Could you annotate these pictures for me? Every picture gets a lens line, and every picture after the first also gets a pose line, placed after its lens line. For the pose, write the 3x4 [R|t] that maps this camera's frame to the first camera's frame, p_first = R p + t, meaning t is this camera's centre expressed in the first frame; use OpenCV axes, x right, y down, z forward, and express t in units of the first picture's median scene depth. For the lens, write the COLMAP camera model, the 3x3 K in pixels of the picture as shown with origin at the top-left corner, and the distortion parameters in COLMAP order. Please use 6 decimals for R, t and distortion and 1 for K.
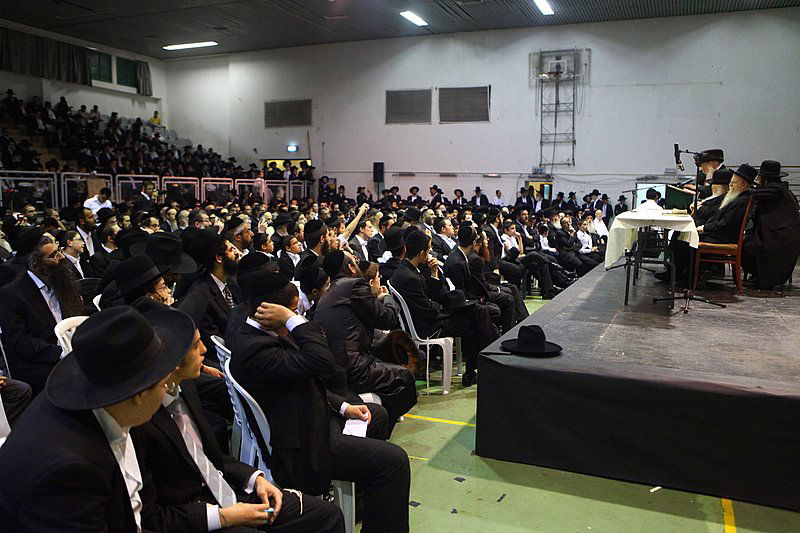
lens RADIAL K [[671.6, 0, 399.6], [0, 671.6, 261.7], [0, 0, 1]] dist [-0.079226, 0.095426]
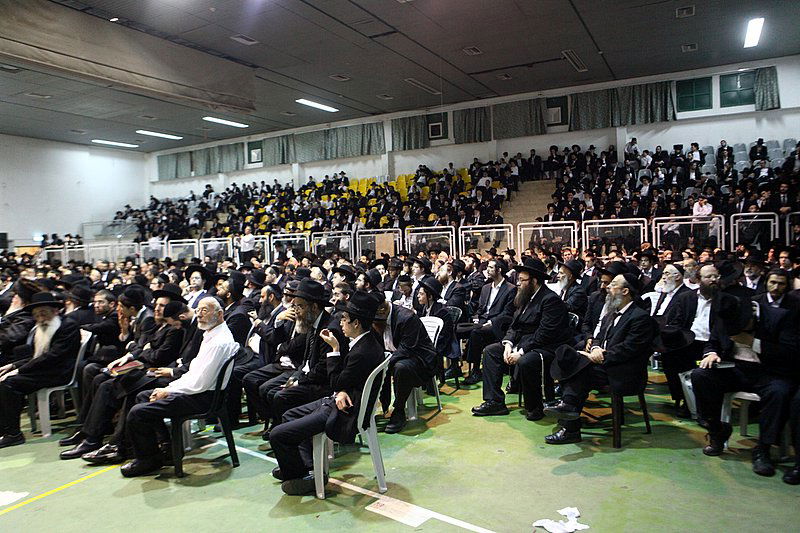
lens RADIAL K [[600.1, 0, 397.9], [0, 600.1, 268.0], [0, 0, 1]] dist [-0.044621, 0.001027]
pose [[-0.077959, 0.037939, -0.996234, 0.417530], [-0.070354, 0.996575, 0.043458, -0.075745], [0.994471, 0.073477, -0.075023, 0.749673]]
